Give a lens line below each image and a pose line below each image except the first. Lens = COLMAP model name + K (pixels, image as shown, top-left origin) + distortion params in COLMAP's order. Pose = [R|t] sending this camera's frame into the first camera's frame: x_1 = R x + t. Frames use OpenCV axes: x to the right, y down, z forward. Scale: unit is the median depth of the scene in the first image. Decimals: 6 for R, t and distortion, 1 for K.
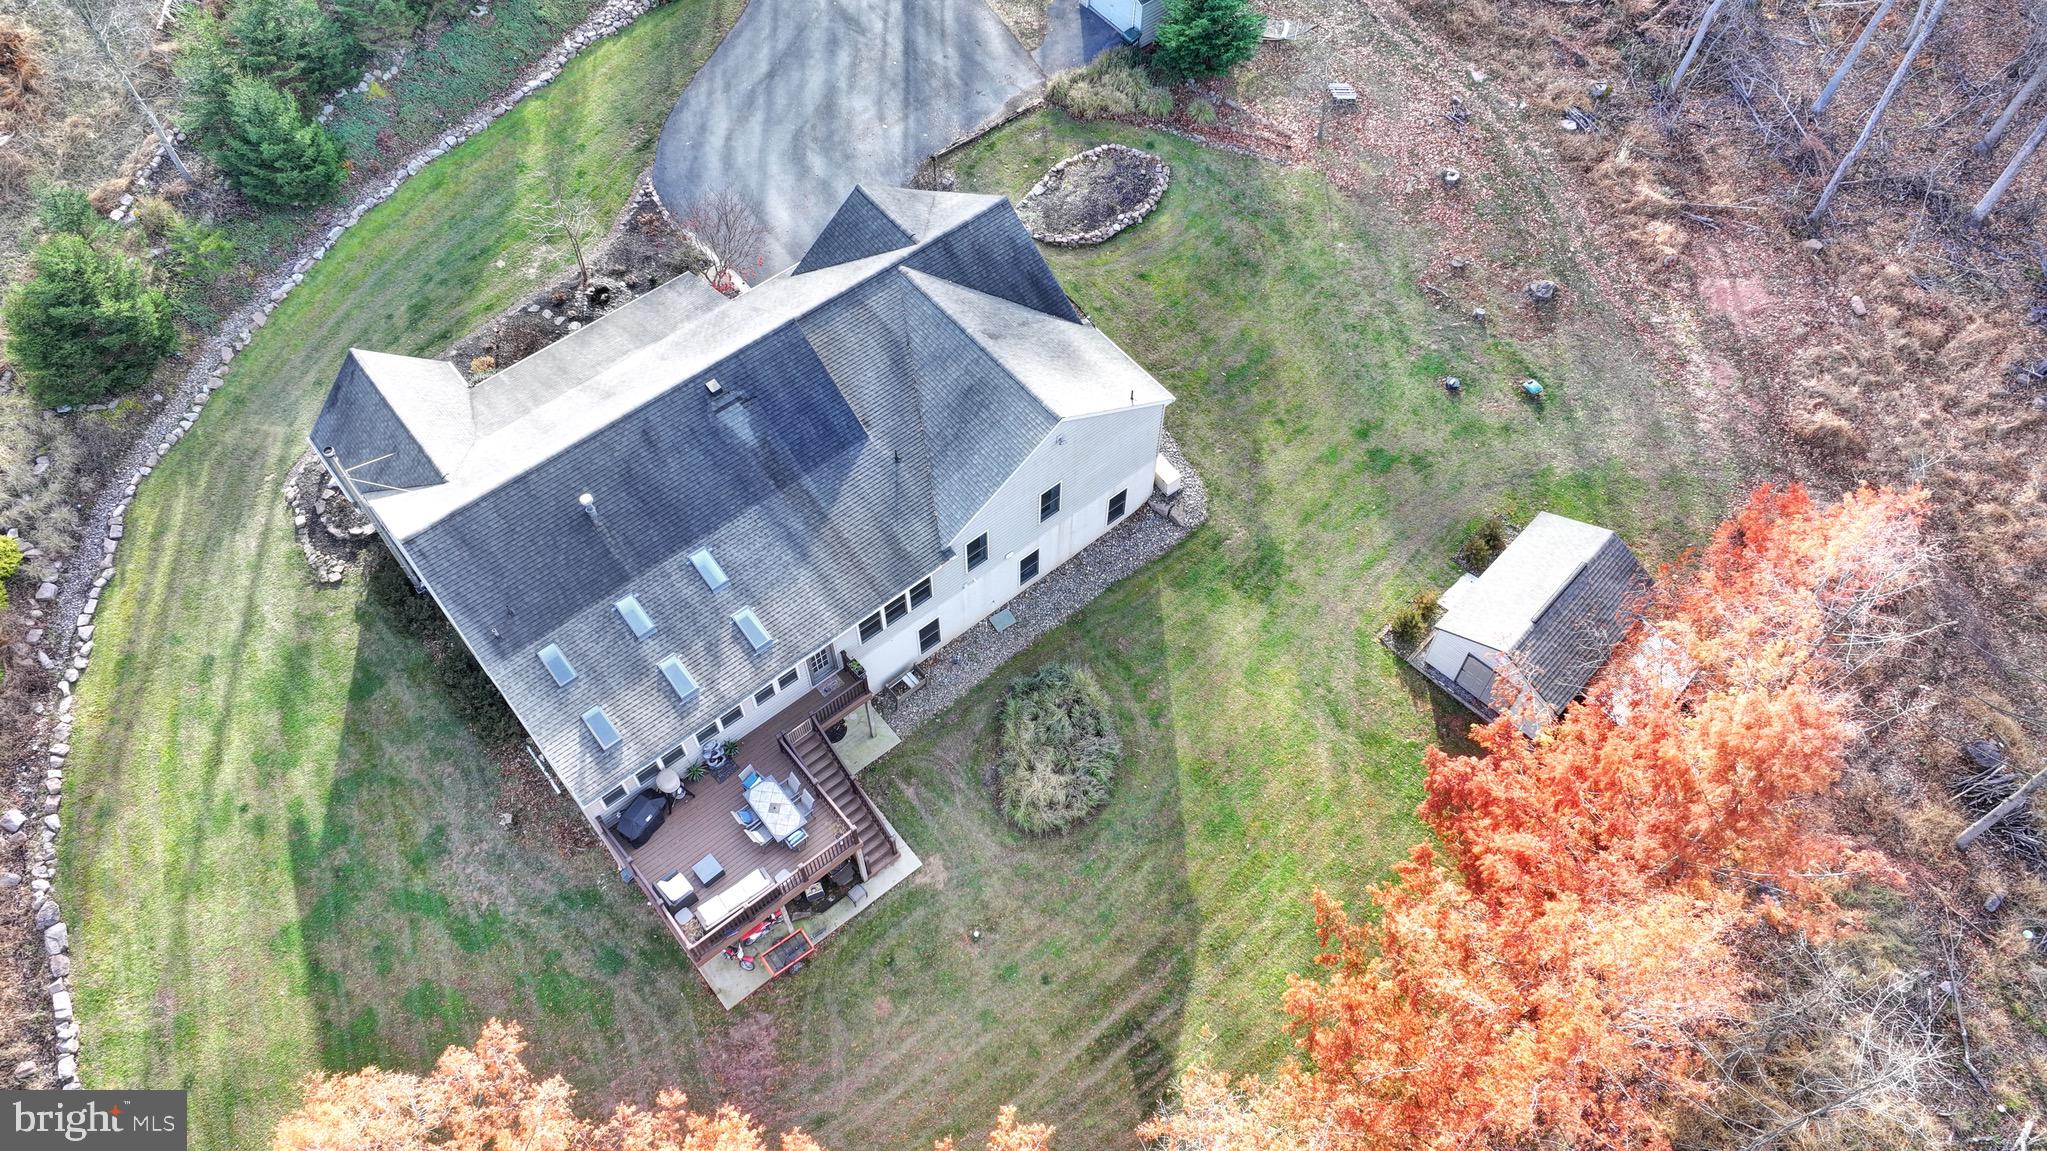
lens RADIAL K [[1415.3, 0, 1023.5], [0, 1415.3, 575.5], [0, 0, 1]] dist [0.008302, 0.002894]
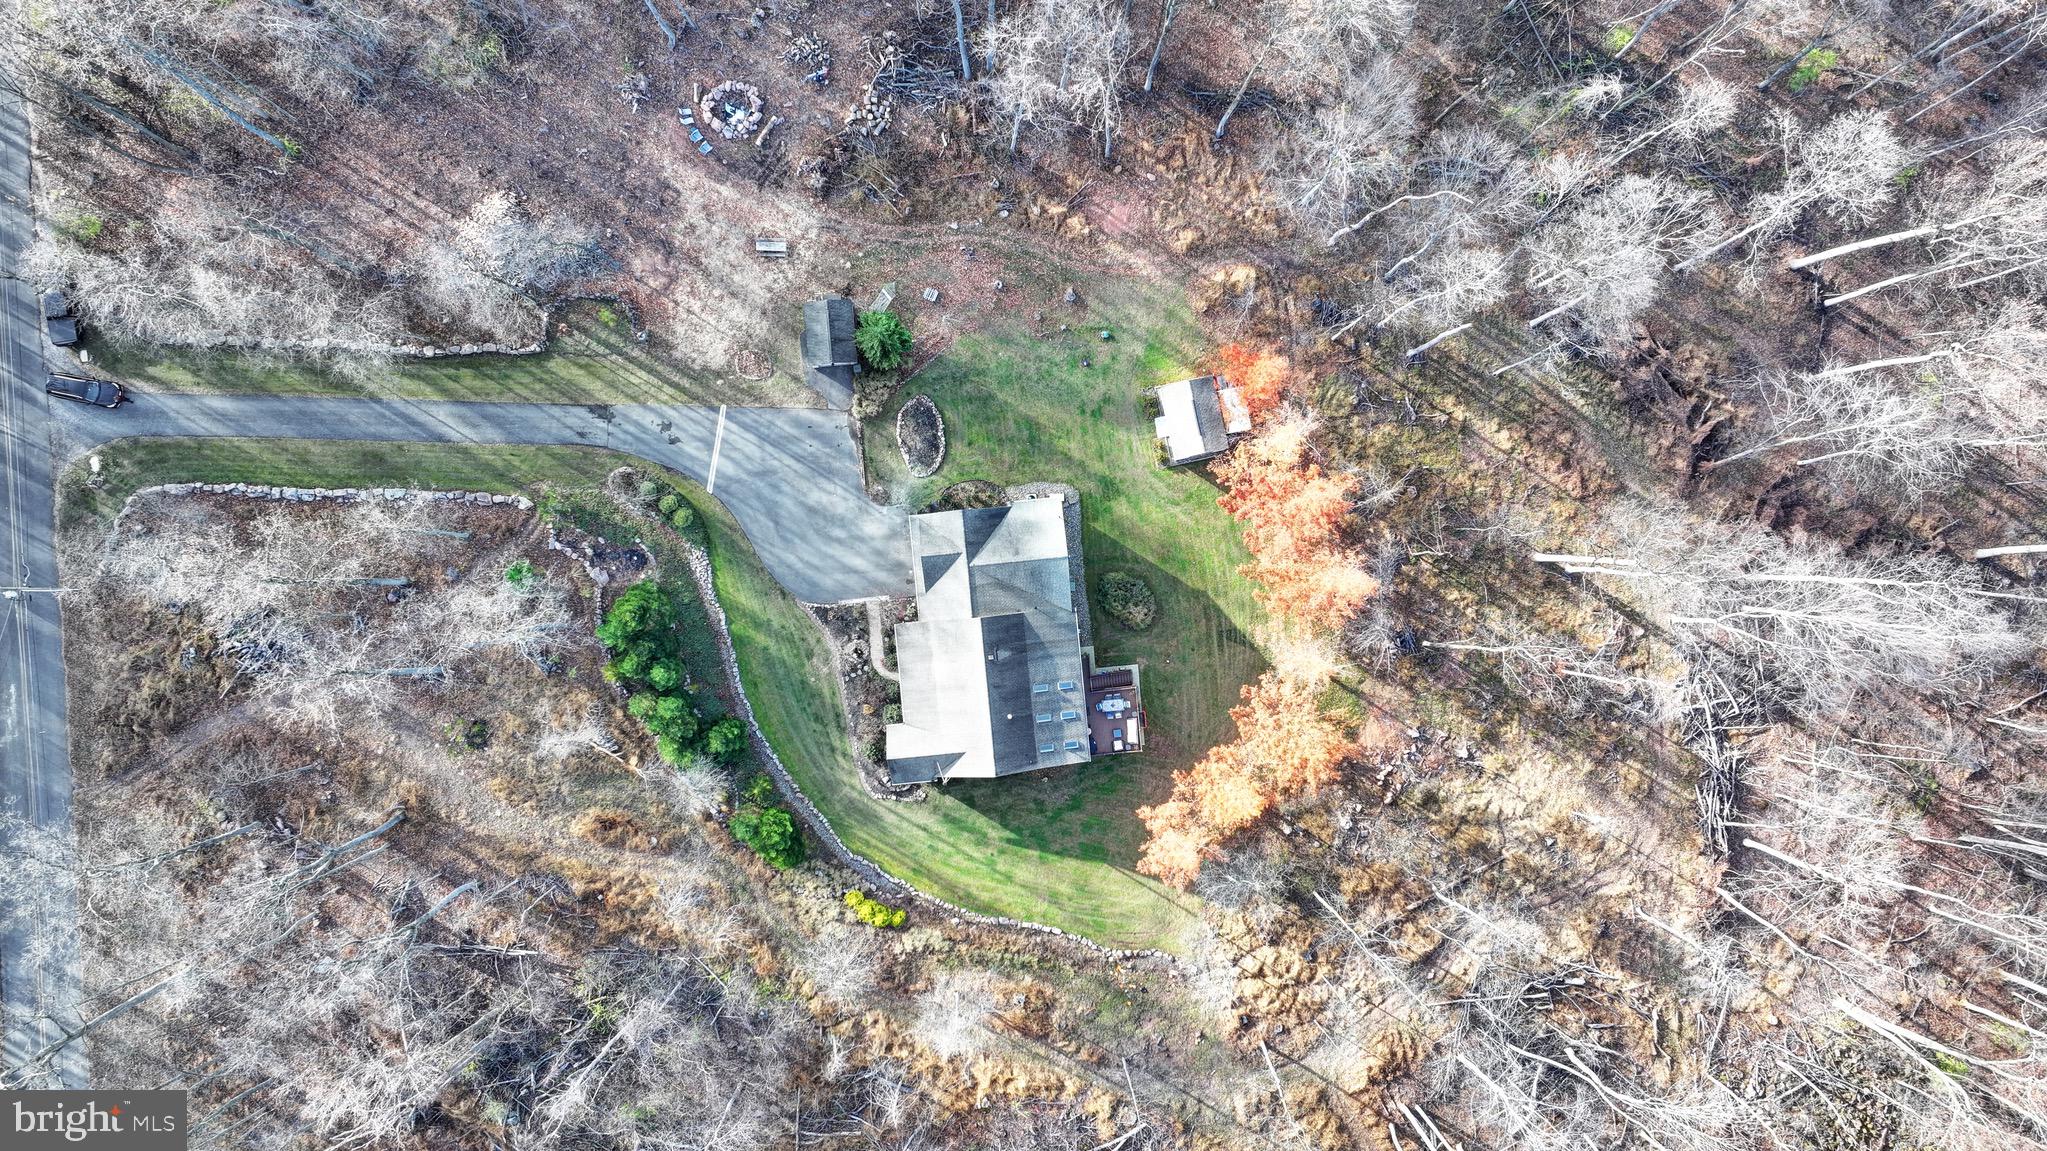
lens RADIAL K [[1415.3, 0, 1023.5], [0, 1415.3, 575.5], [0, 0, 1]] dist [0.008302, 0.002894]
pose [[0.559384, -0.828870, -0.008014, -0.026646], [0.700824, 0.467762, 0.538558, -1.430948], [-0.442646, -0.306877, 0.842550, -1.125623]]
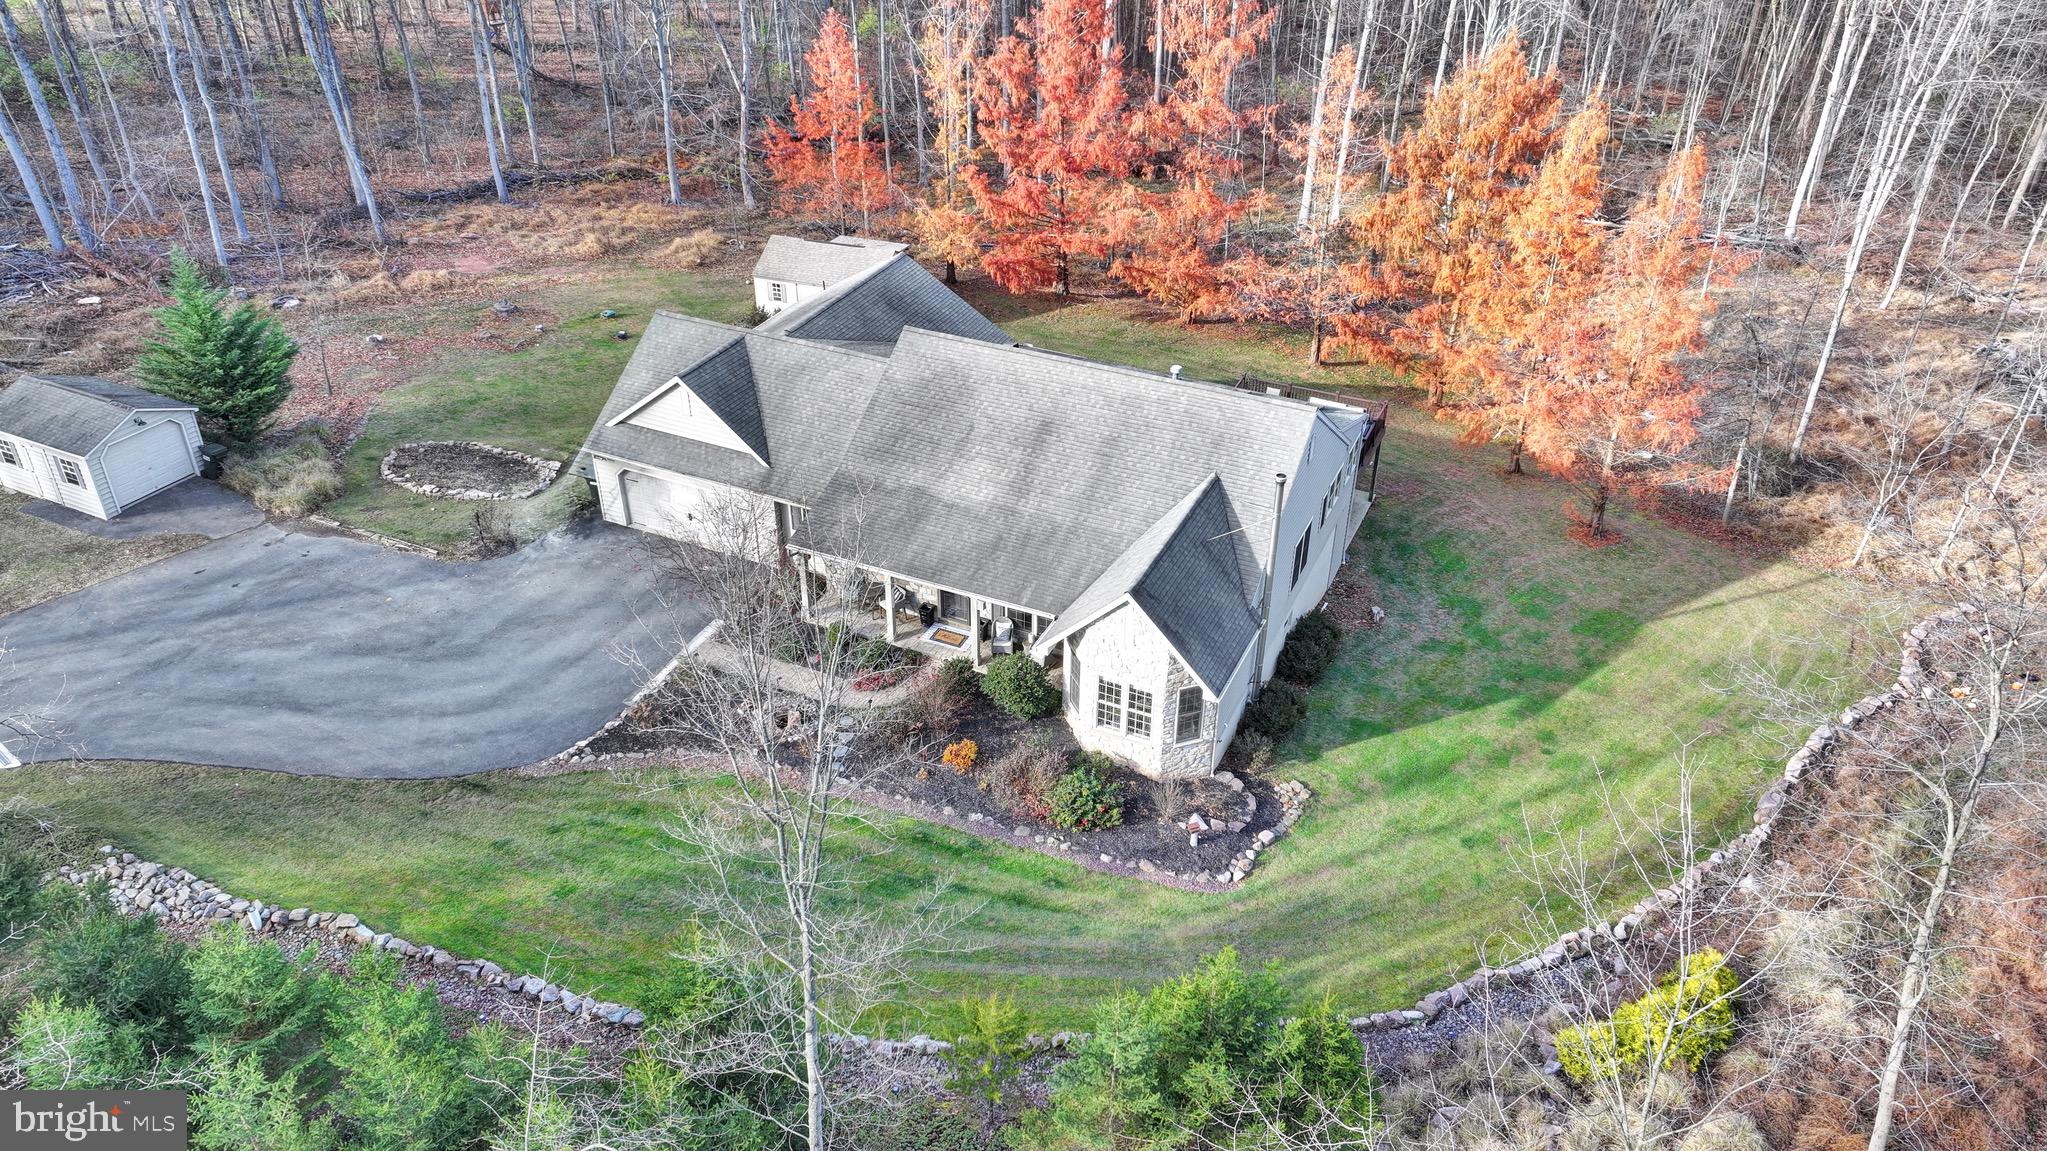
lens RADIAL K [[1415.3, 0, 1023.5], [0, 1415.3, 575.5], [0, 0, 1]] dist [0.008302, 0.002894]
pose [[-0.422300, -0.514365, 0.746385, -0.938195], [0.759952, 0.247930, 0.600835, -0.615627], [-0.494100, 0.820950, 0.286192, 0.733790]]
